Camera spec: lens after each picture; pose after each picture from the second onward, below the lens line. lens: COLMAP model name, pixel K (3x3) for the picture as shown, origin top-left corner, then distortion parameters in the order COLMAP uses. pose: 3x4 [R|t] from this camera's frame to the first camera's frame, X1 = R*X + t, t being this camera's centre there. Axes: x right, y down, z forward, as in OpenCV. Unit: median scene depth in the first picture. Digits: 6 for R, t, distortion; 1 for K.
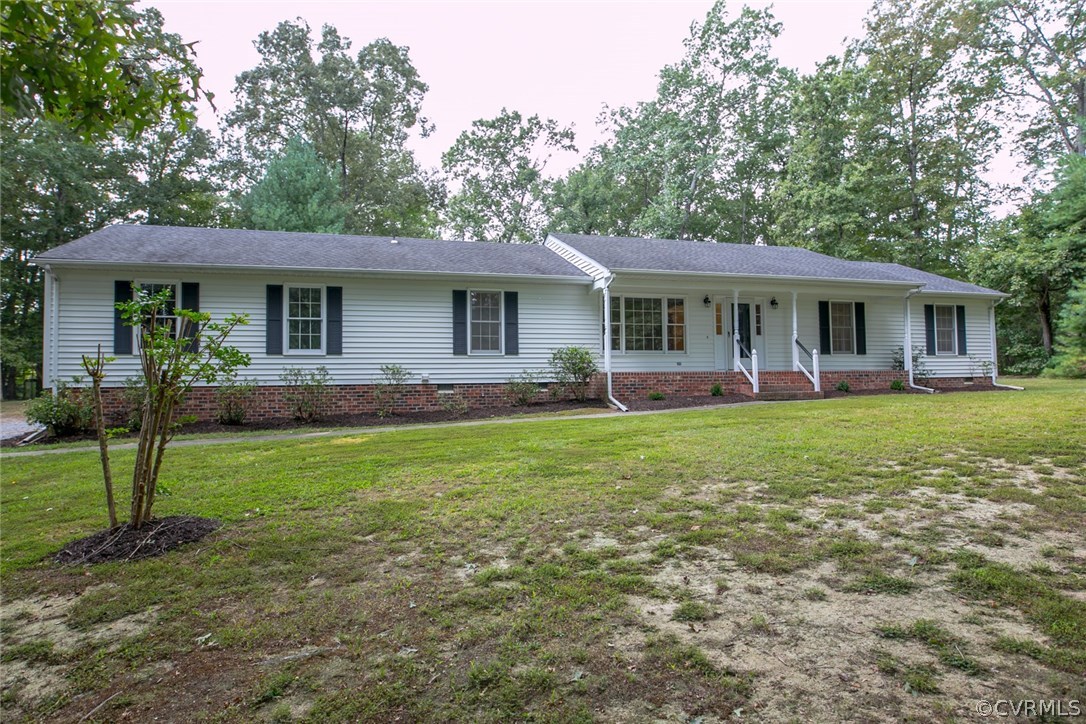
lens RADIAL K [[626.9, 0, 543.0], [0, 626.9, 362.0], [0, 0, 1]] dist [-0.023702, 0.003165]
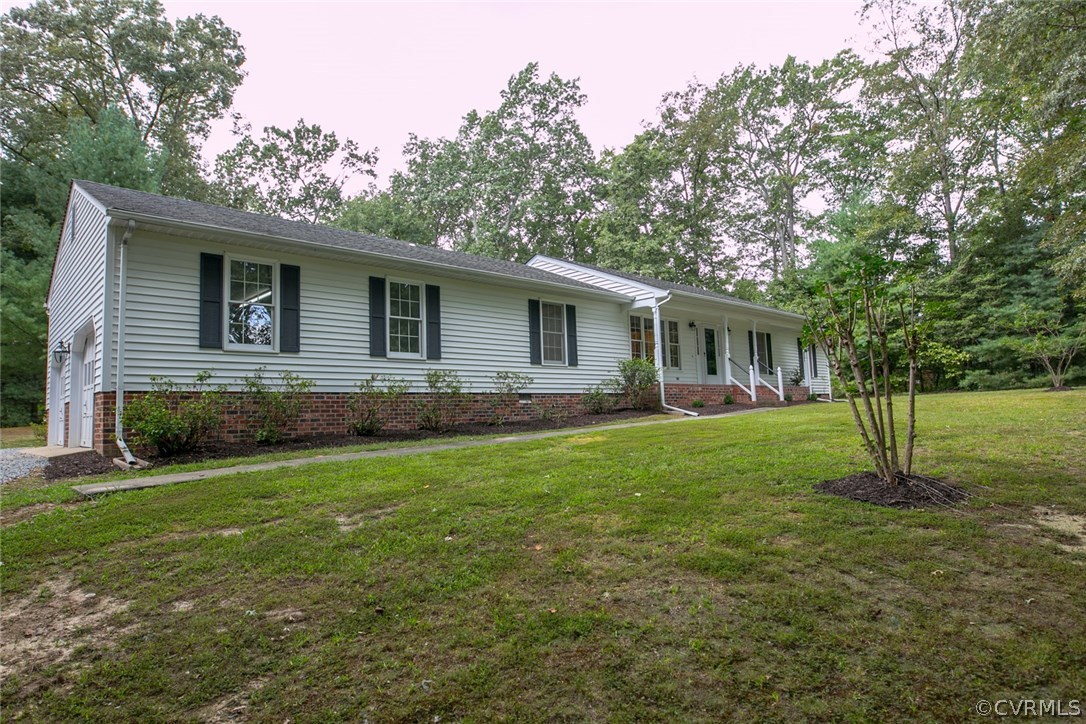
lens RADIAL K [[626.9, 0, 543.0], [0, 626.9, 362.0], [0, 0, 1]] dist [-0.023702, 0.003165]
pose [[0.888054, 0.024635, 0.459079, -0.573457], [0.003867, 0.998128, -0.061043, 0.044925], [-0.459723, 0.055985, 0.886296, 0.114694]]
